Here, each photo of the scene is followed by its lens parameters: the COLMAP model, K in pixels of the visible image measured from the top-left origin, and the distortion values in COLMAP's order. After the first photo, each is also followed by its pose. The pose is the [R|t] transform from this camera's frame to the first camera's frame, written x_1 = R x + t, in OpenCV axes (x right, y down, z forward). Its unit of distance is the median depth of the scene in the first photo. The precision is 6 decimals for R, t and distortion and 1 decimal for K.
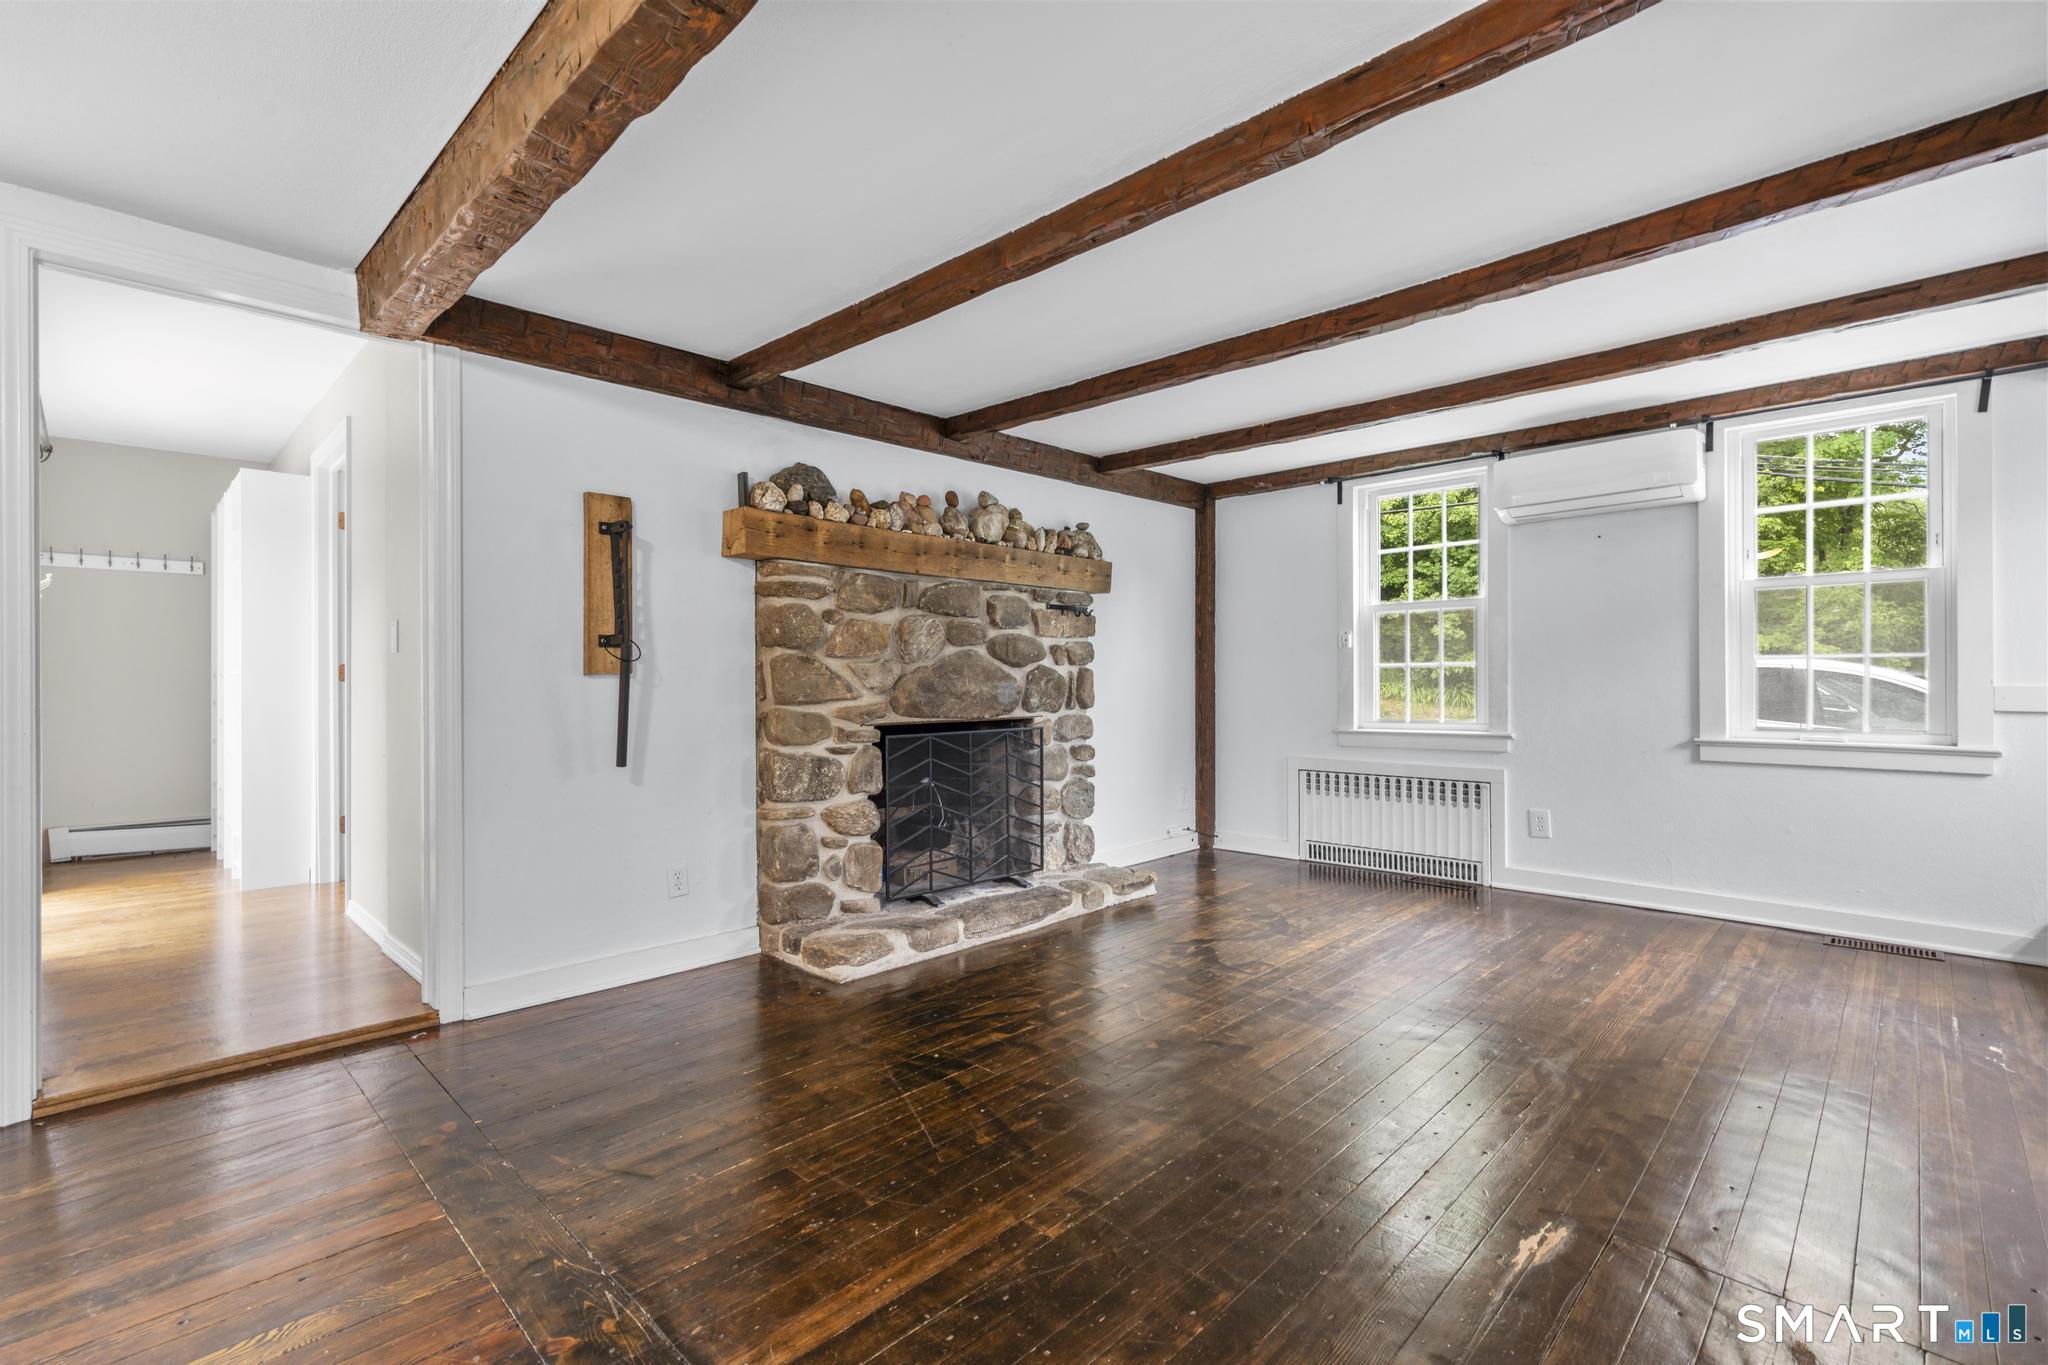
lens RADIAL K [[926.1, 0, 1029.7], [0, 926.1, 683.9], [0, 0, 1]] dist [-0.006823, 0.004042]
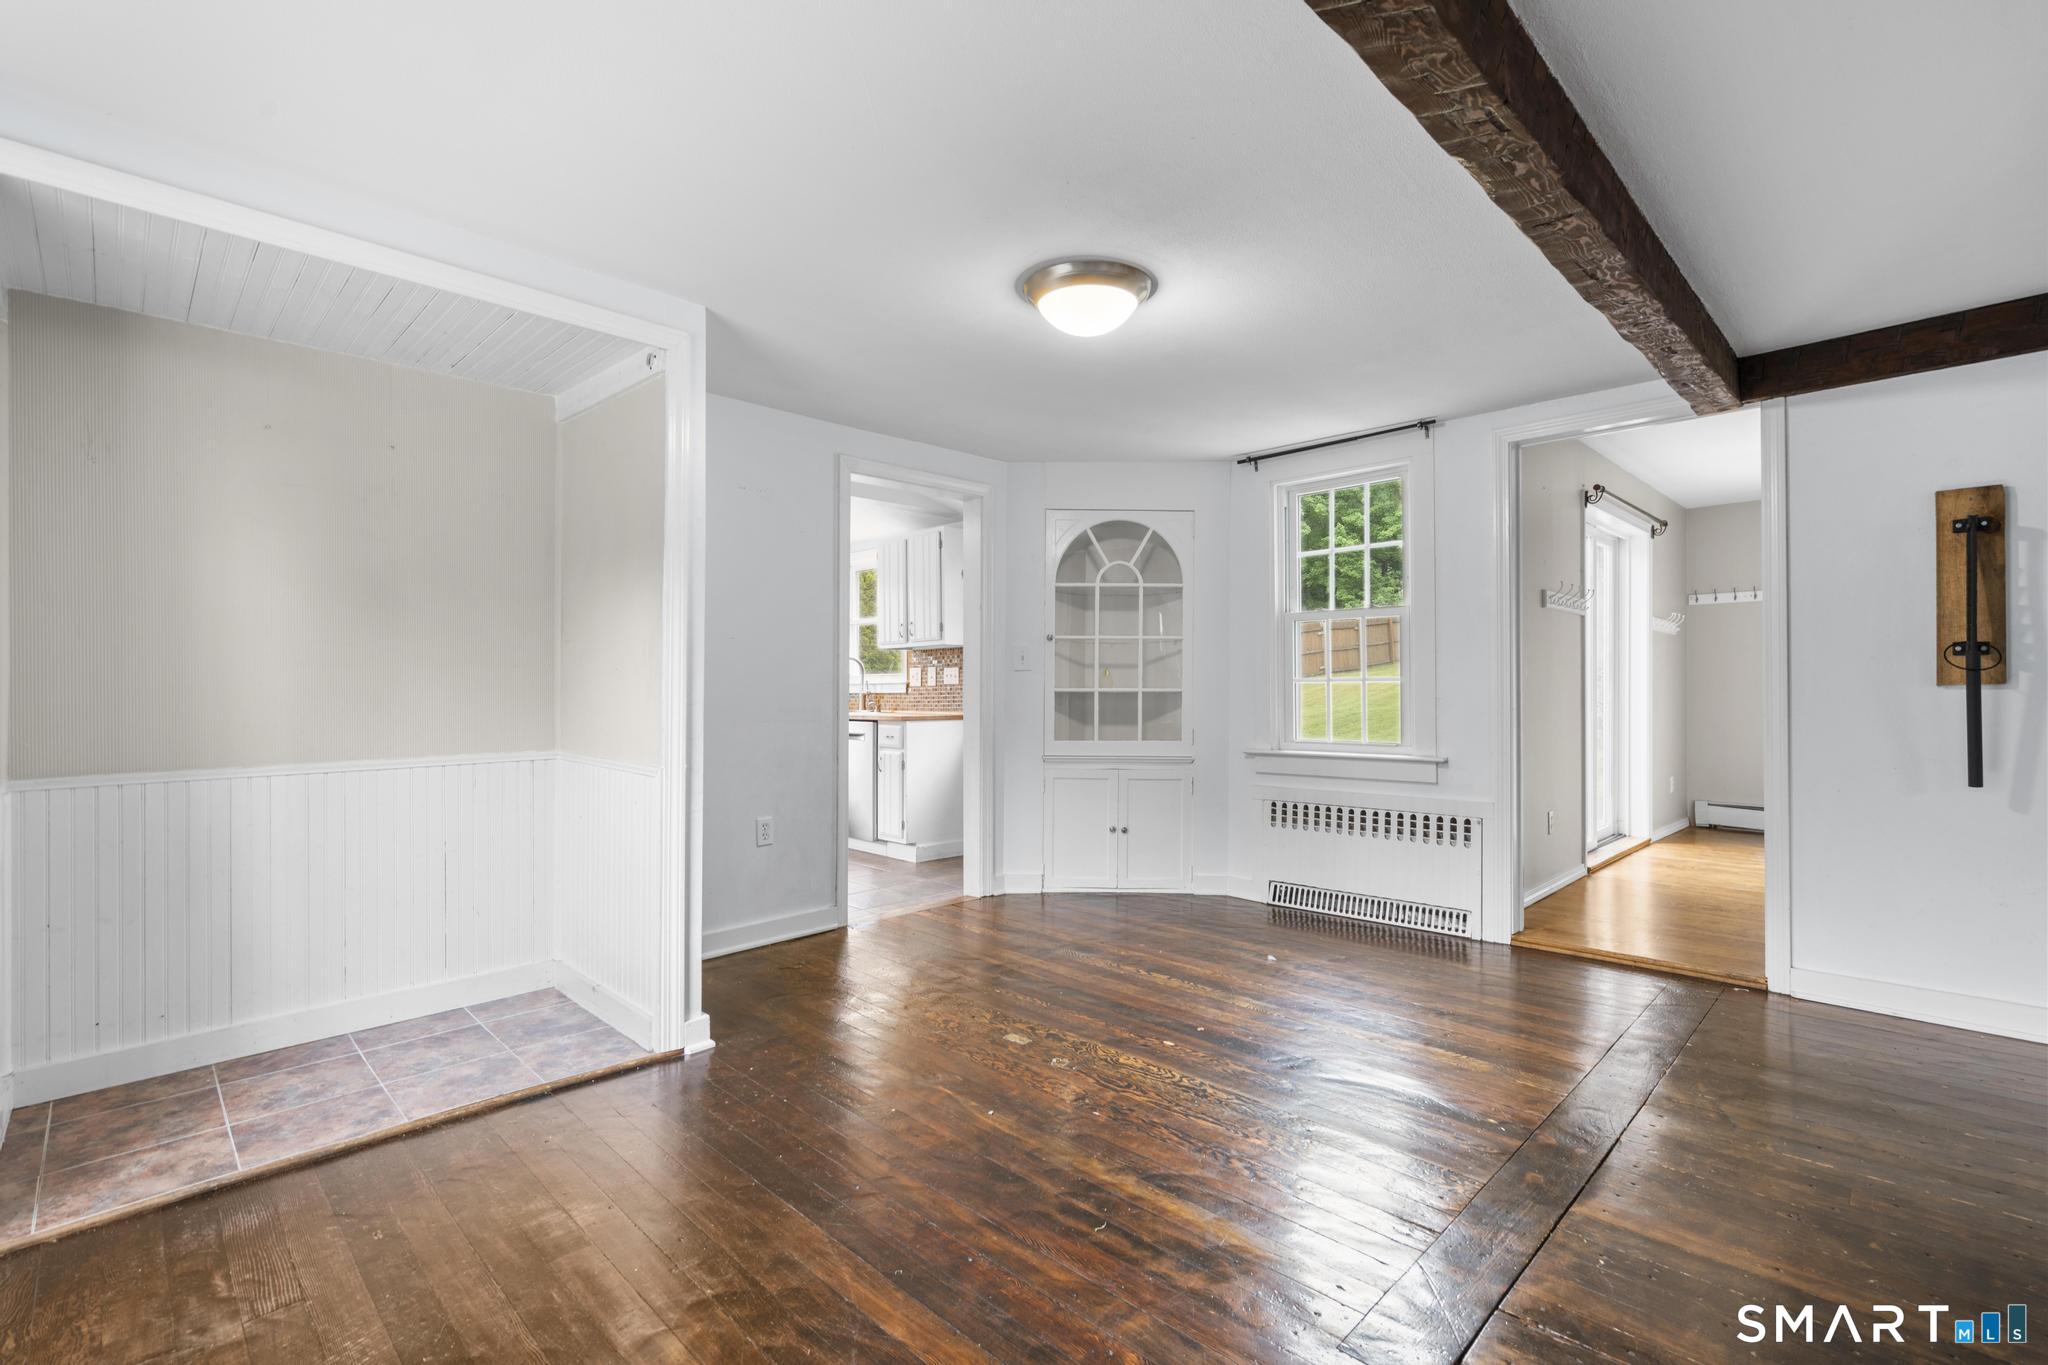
lens RADIAL K [[926.1, 0, 1034.2], [0, 926.1, 687.5], [0, 0, 1]] dist [-0.006823, 0.004042]
pose [[-0.008055, -0.003264, -0.999962, 0.375923], [-0.001131, 0.999994, -0.003255, -0.002680], [0.999967, 0.001105, -0.008058, 0.070084]]
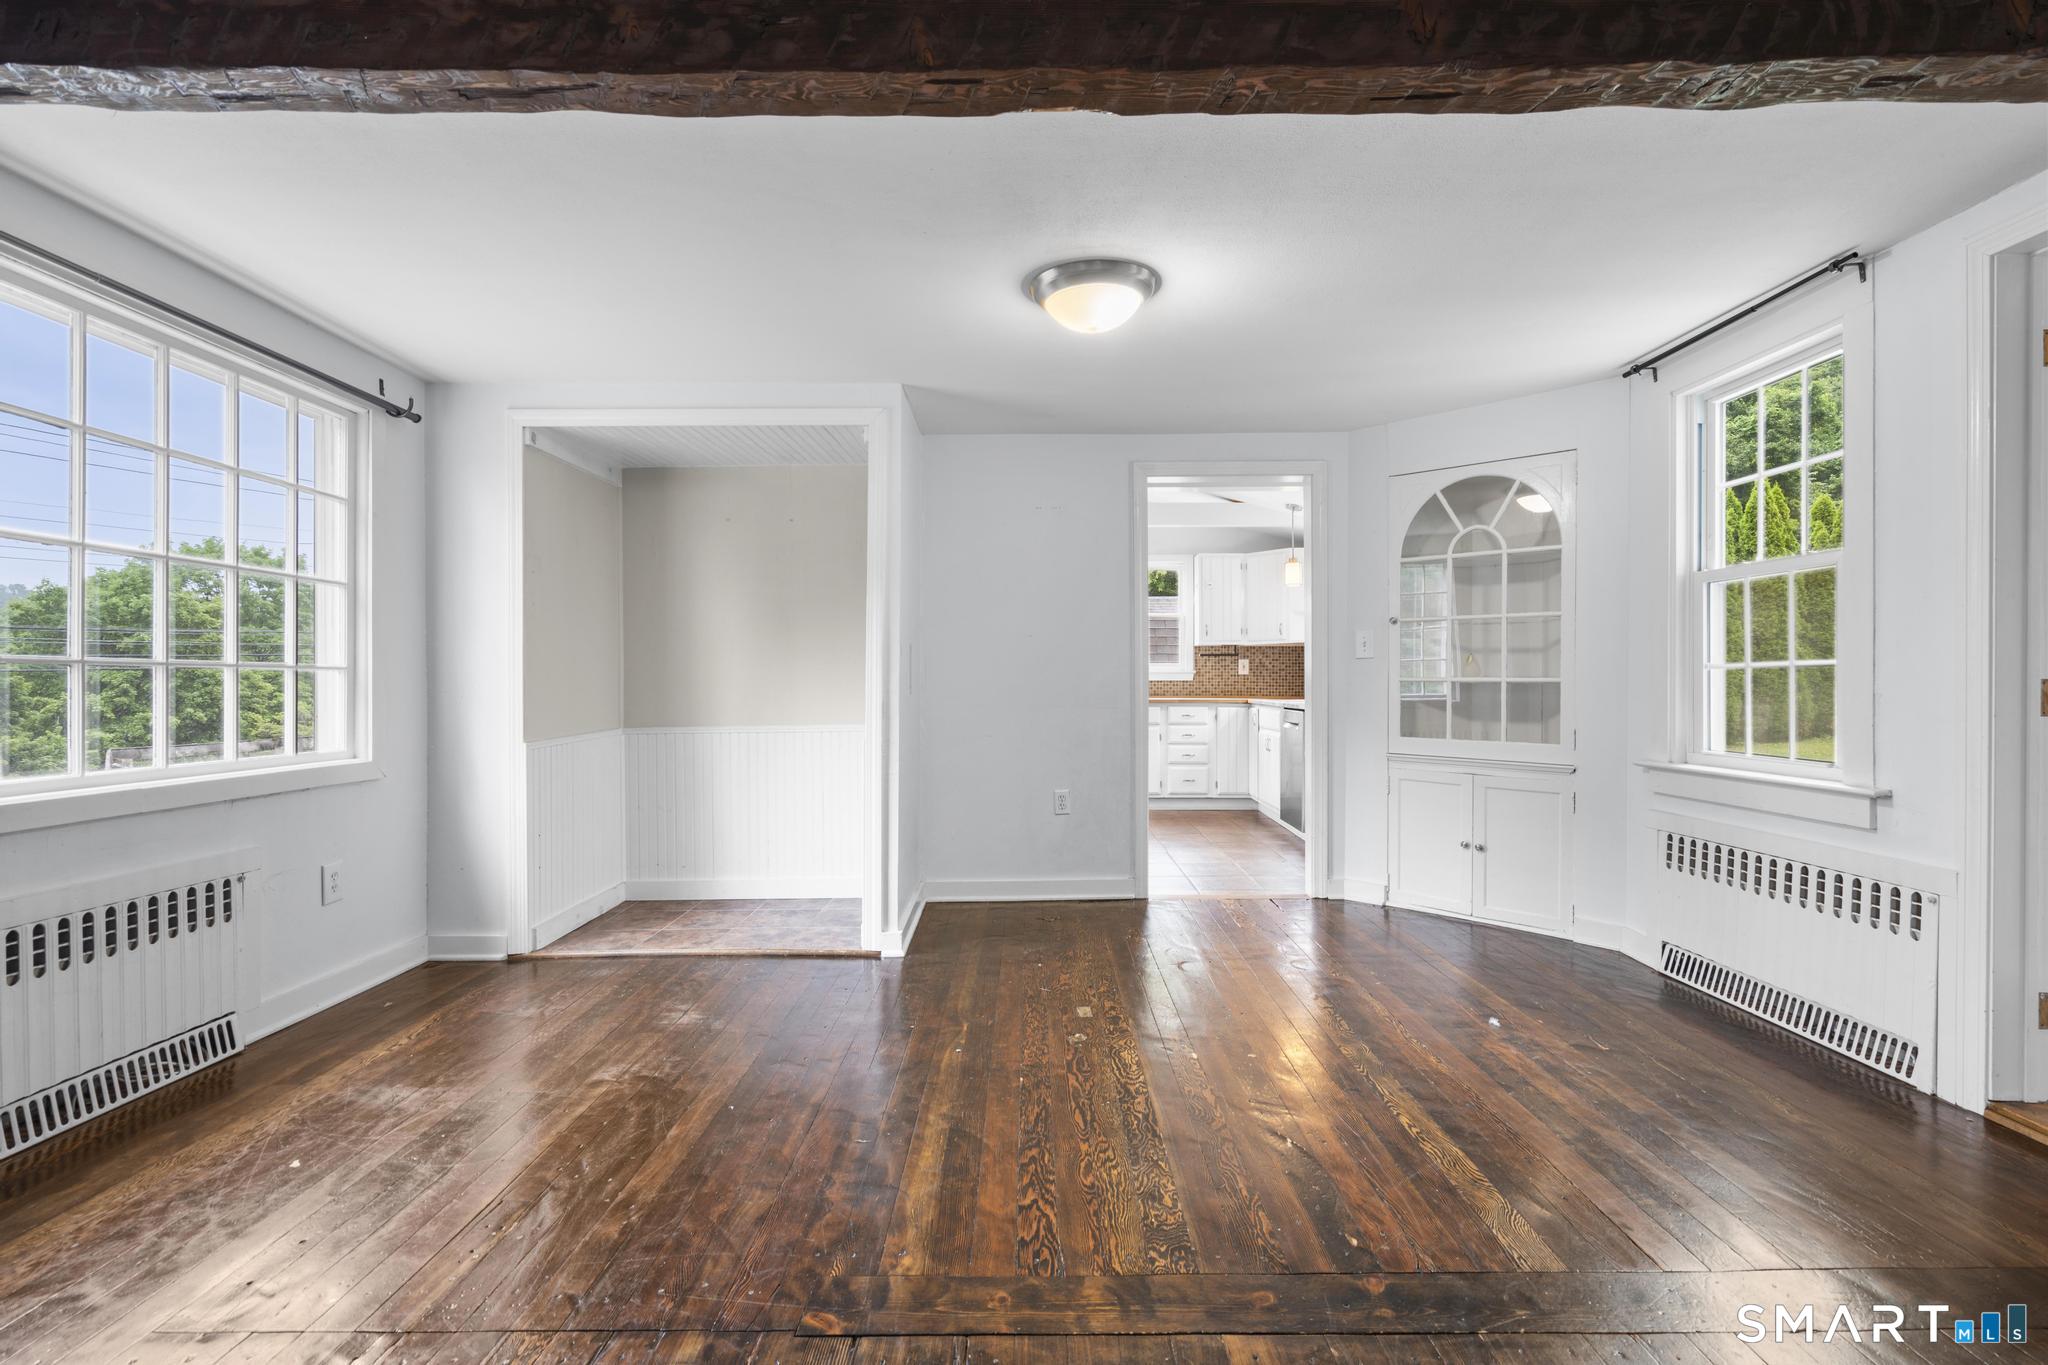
lens RADIAL K [[926.1, 0, 1029.1], [0, 926.1, 684.4], [0, 0, 1]] dist [-0.006823, 0.004042]
pose [[-0.719123, 0.005542, -0.694860, 0.213452], [-0.000053, 0.999968, 0.008029, -0.006618], [0.694882, 0.005811, -0.719100, 0.570024]]
